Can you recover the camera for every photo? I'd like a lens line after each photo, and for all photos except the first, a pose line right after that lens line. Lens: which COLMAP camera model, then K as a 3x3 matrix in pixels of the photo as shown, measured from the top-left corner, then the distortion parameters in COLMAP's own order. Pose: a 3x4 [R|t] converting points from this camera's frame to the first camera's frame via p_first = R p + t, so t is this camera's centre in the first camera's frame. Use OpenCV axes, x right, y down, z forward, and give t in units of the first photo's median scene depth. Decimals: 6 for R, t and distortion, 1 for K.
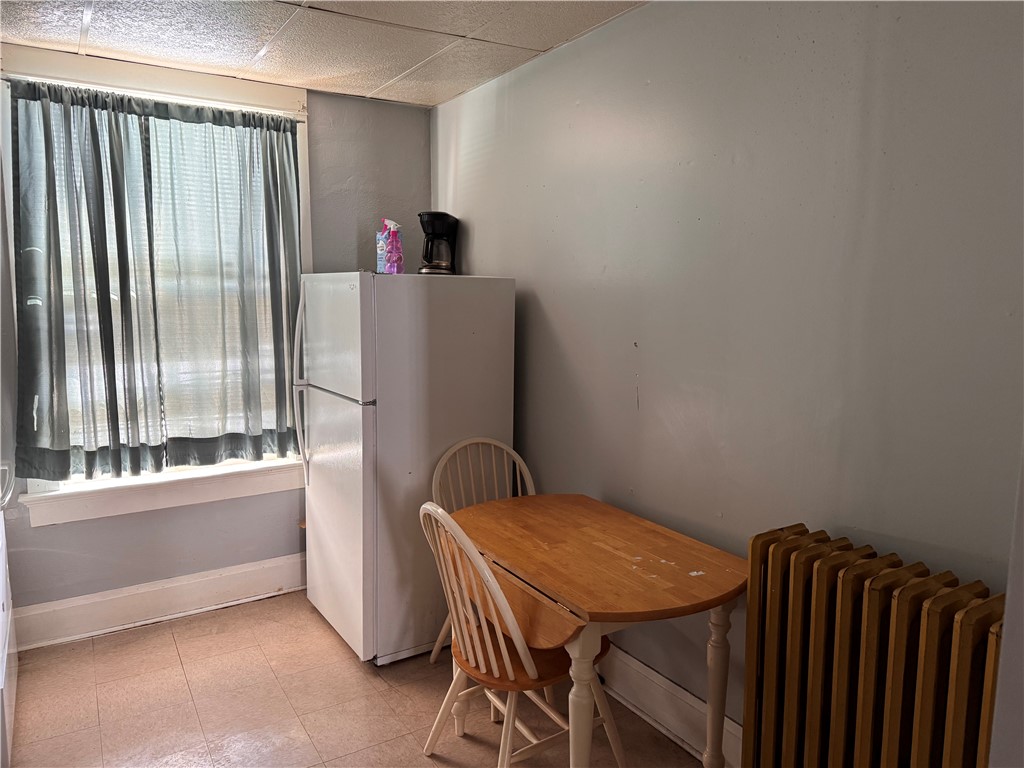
lens RADIAL K [[727.8, 0, 507.6], [0, 727.8, 383.4], [0, 0, 1]] dist [0.076103, -0.070655]
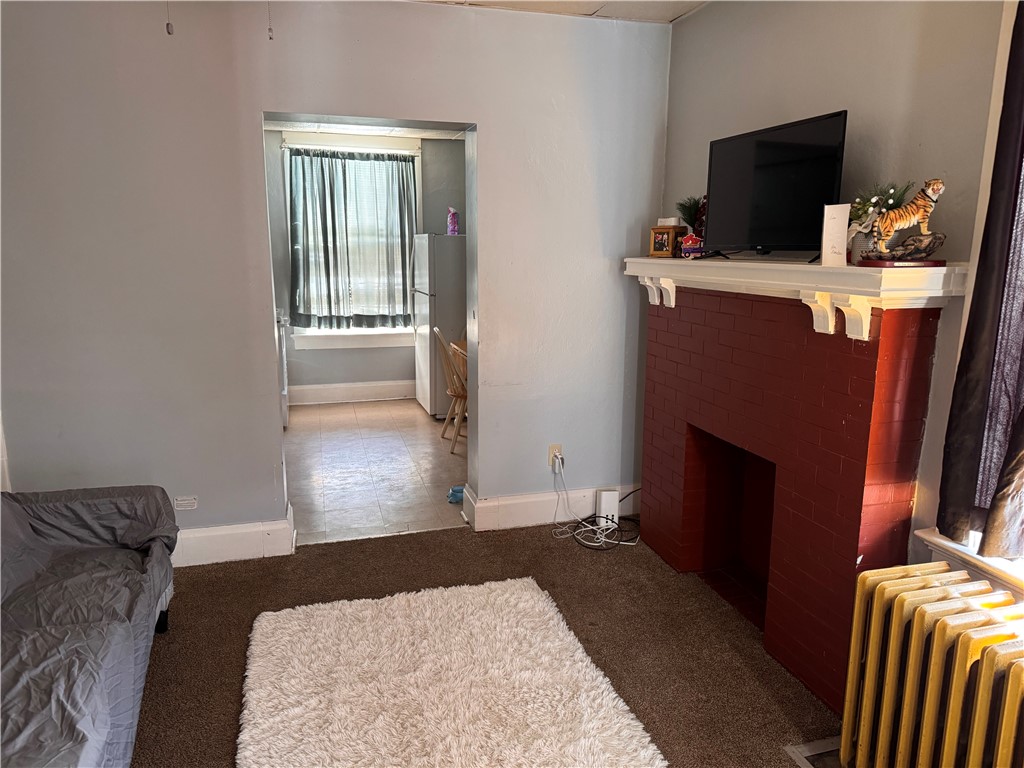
lens RADIAL K [[727.8, 0, 528.9], [0, 727.8, 403.9], [0, 0, 1]] dist [0.076103, -0.070655]
pose [[0.967417, 0.057498, -0.246575, 0.580911], [-0.038123, 0.995849, 0.082647, 0.143832], [0.250303, -0.070554, 0.965593, -0.949969]]
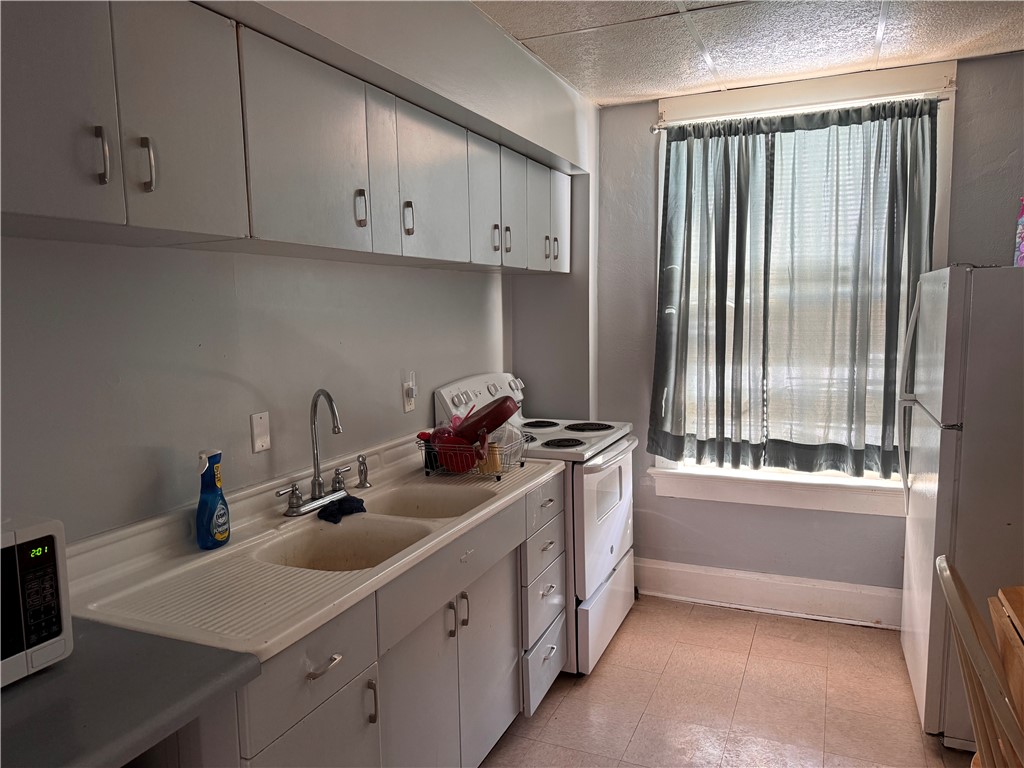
lens RADIAL K [[727.8, 0, 515.7], [0, 727.8, 388.9], [0, 0, 1]] dist [0.076103, -0.070655]
pose [[0.584360, 0.077594, -0.807777, 0.173897], [-0.083621, 0.995877, 0.035169, -0.003330], [0.807175, 0.046995, 0.588439, 0.099249]]
